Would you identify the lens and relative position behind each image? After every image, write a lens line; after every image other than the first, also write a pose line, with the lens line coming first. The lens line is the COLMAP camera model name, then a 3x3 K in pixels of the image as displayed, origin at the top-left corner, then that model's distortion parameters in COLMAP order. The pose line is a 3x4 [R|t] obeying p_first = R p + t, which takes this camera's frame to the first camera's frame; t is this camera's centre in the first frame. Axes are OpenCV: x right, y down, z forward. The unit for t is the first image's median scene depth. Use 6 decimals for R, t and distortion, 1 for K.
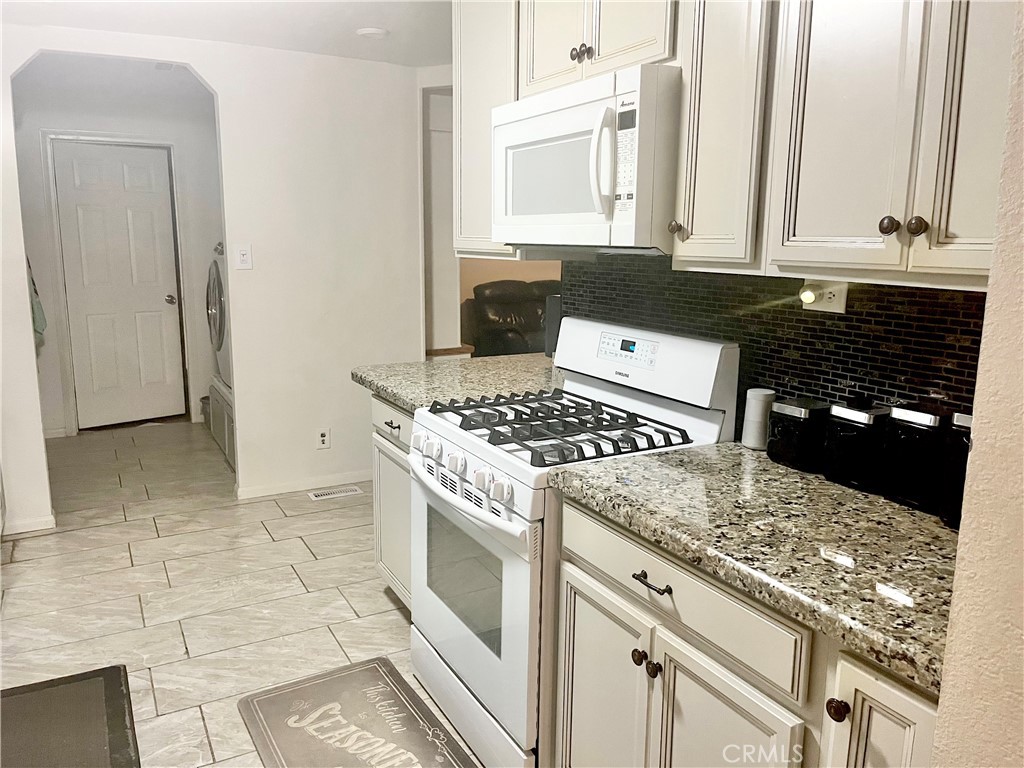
lens RADIAL K [[777.5, 0, 514.9], [0, 777.5, 378.7], [0, 0, 1]] dist [0.057844, -0.075049]
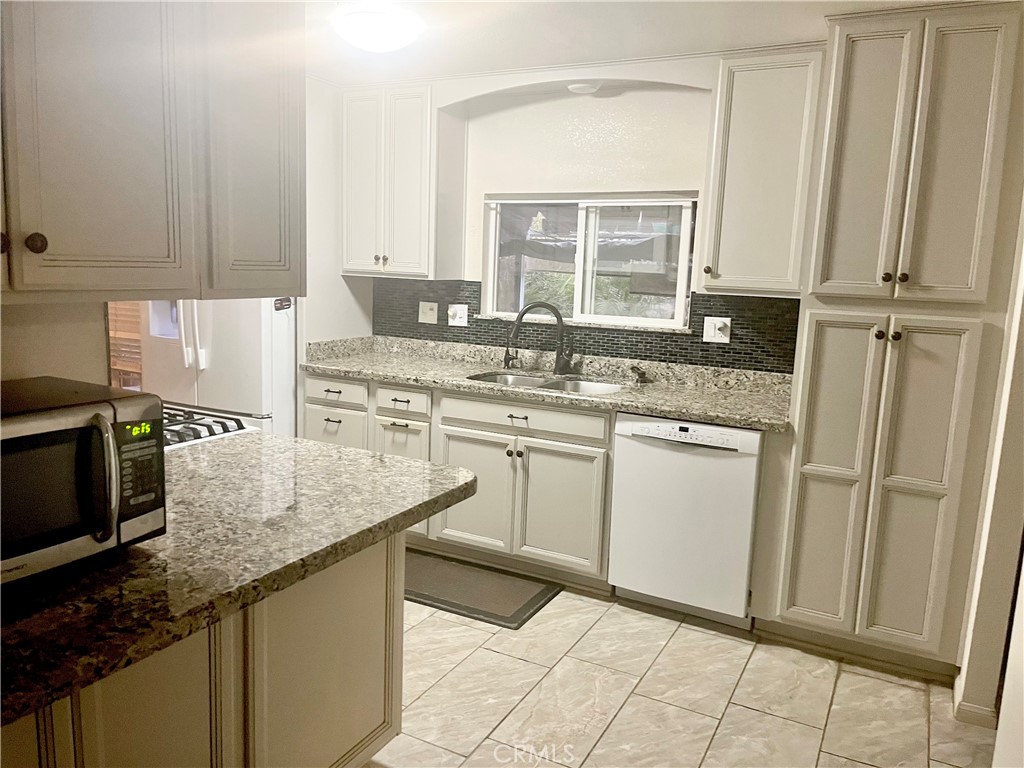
lens RADIAL K [[777.5, 0, 504.4], [0, 777.5, 388.5], [0, 0, 1]] dist [0.057844, -0.075049]
pose [[-0.838824, 0.044630, -0.542570, 0.099865], [-0.143466, 0.943283, 0.299392, -0.231531], [0.525158, 0.328978, -0.784846, 1.254784]]
